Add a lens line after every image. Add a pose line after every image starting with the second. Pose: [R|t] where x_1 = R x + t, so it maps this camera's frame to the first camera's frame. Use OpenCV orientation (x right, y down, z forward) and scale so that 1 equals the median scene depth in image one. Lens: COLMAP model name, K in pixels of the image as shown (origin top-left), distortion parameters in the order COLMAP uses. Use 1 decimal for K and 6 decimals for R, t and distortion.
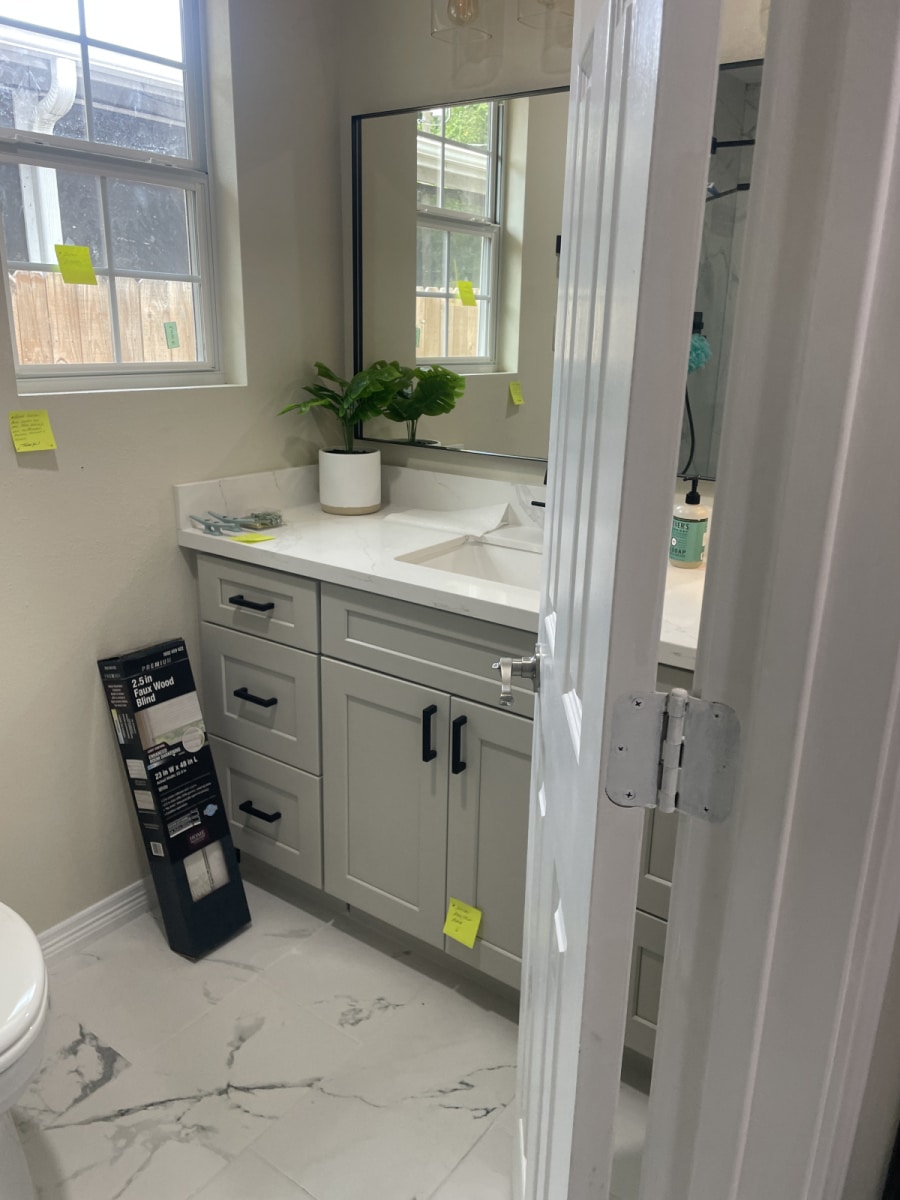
lens RADIAL K [[908.0, 0, 438.9], [0, 908.0, 602.0], [0, 0, 1]] dist [0.101529, -0.123859]
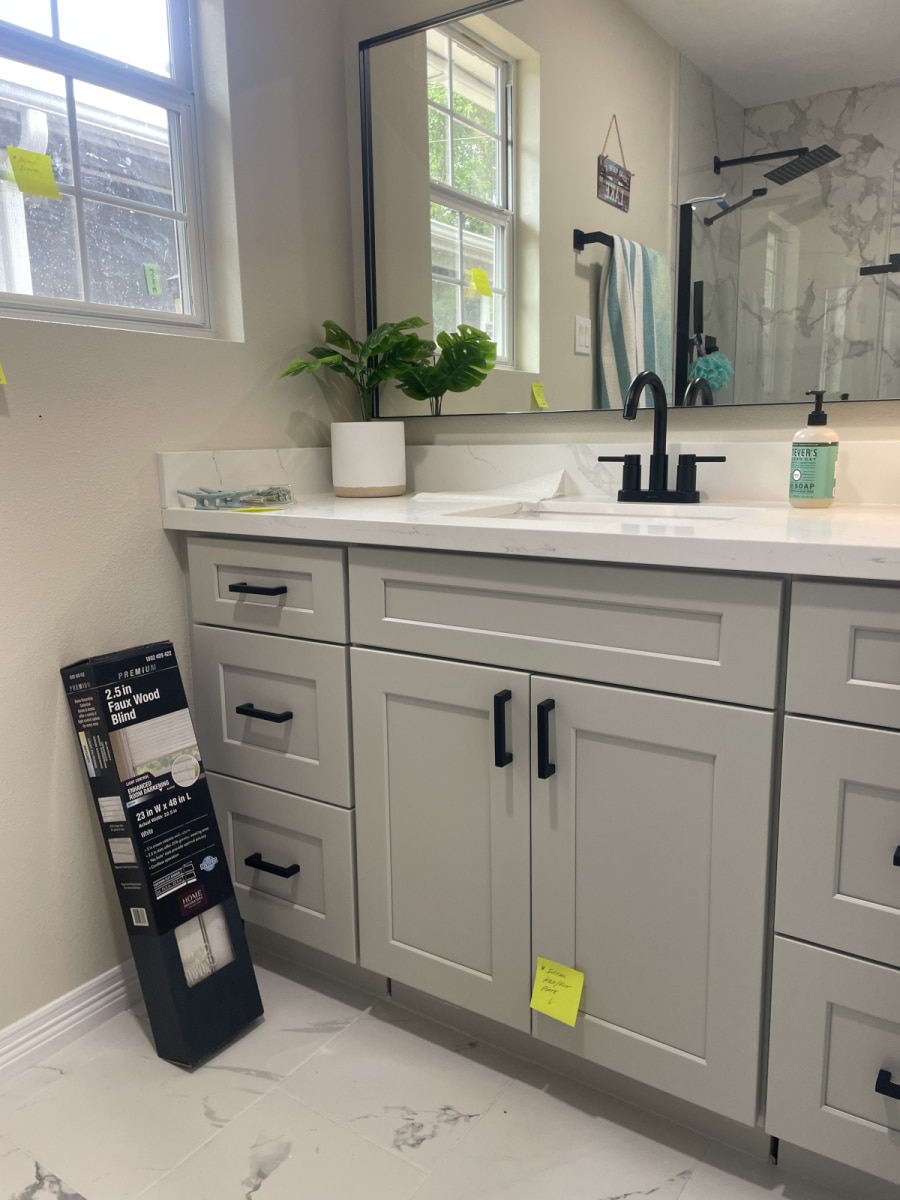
lens RADIAL K [[908.0, 0, 438.8], [0, 908.0, 604.3], [0, 0, 1]] dist [0.101529, -0.123859]
pose [[0.998863, -0.041227, 0.023927, -0.067606], [0.043653, 0.992774, -0.111778, 0.108805], [-0.019146, 0.112695, 0.993445, 0.211347]]
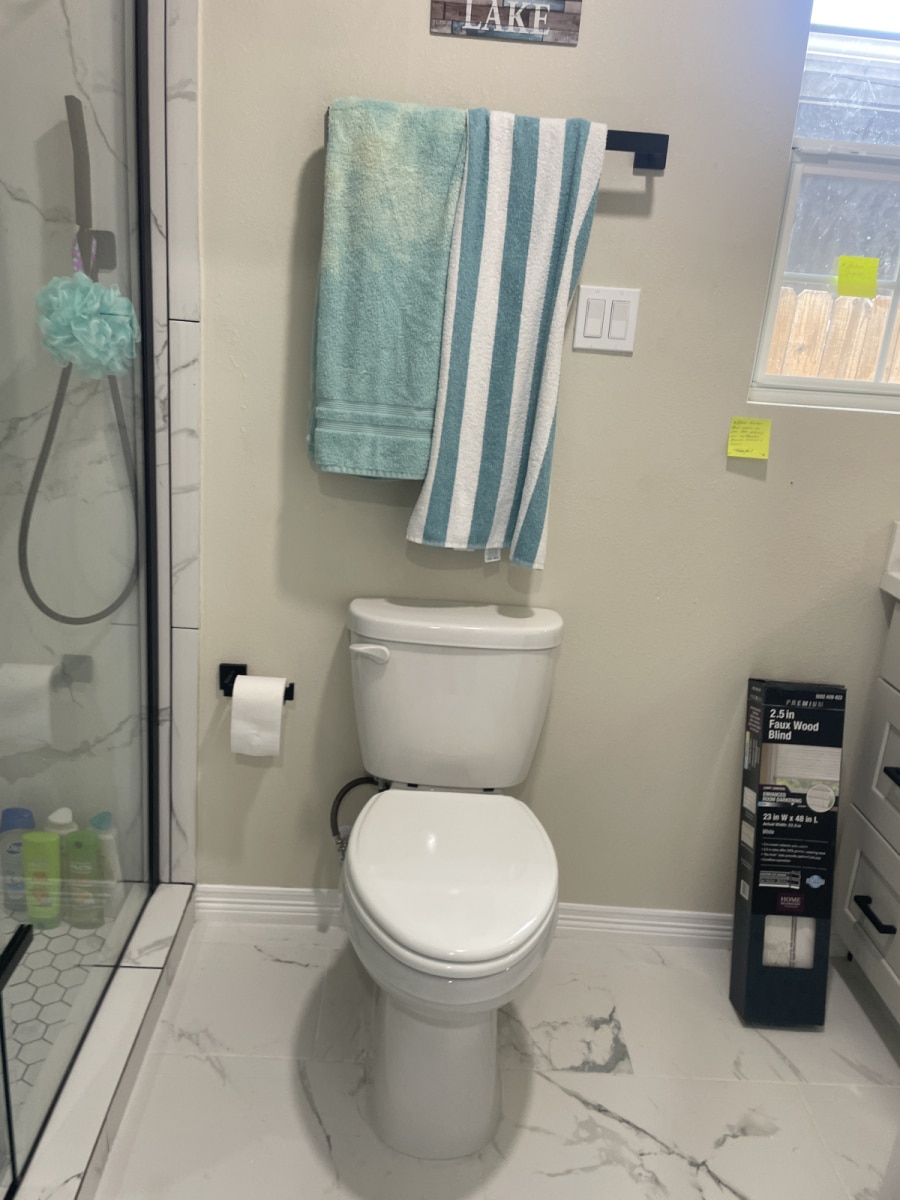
lens RADIAL K [[908.0, 0, 439.7], [0, 908.0, 587.8], [0, 0, 1]] dist [0.101529, -0.123859]
pose [[0.616584, 0.255841, -0.744560, 0.123475], [-0.292538, 0.952467, 0.085024, -0.013788], [0.730921, 0.165388, 0.662119, 0.099577]]
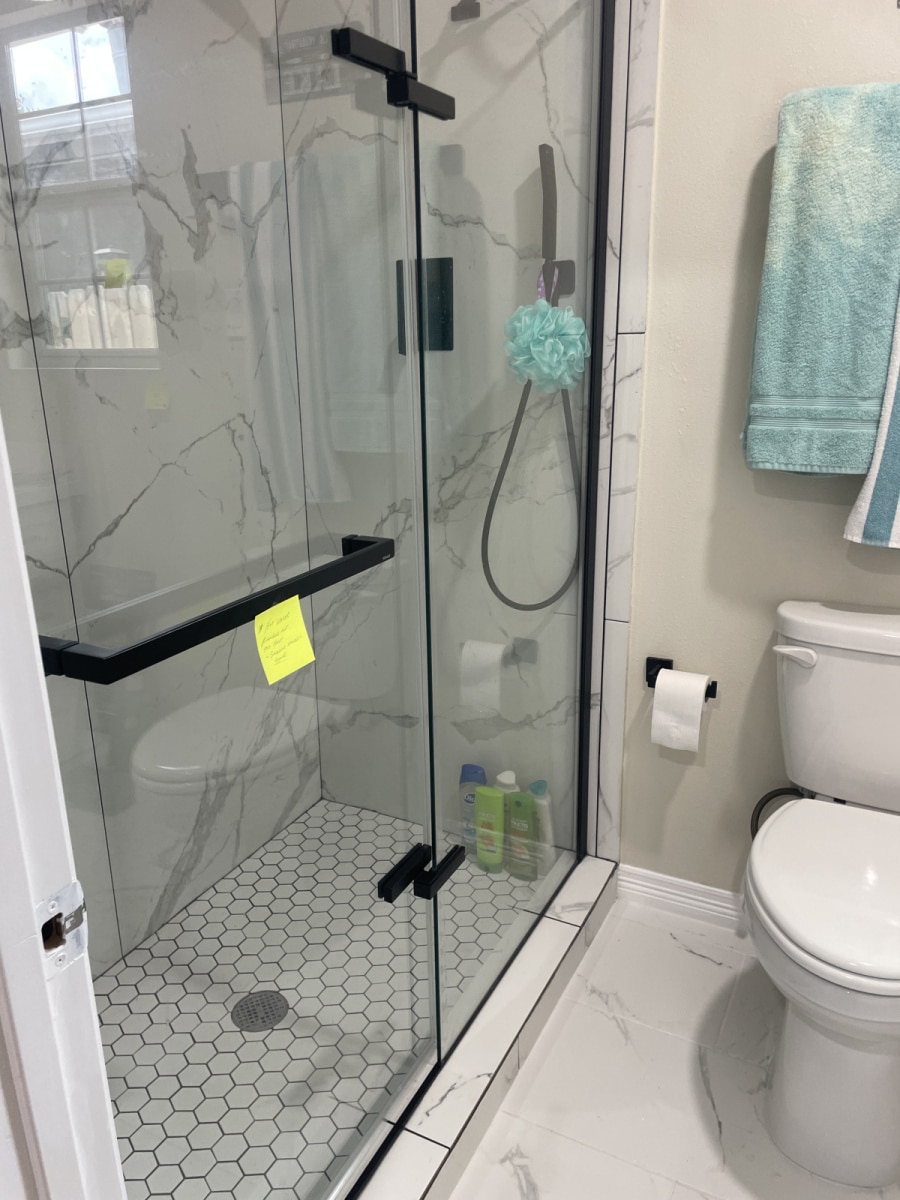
lens RADIAL K [[908.0, 0, 438.9], [0, 908.0, 608.1], [0, 0, 1]] dist [0.101529, -0.123859]
pose [[0.154192, 0.273134, -0.949538, 0.196580], [-0.265927, 0.937041, 0.226357, -0.007160], [0.951582, 0.217606, 0.217118, 0.127413]]
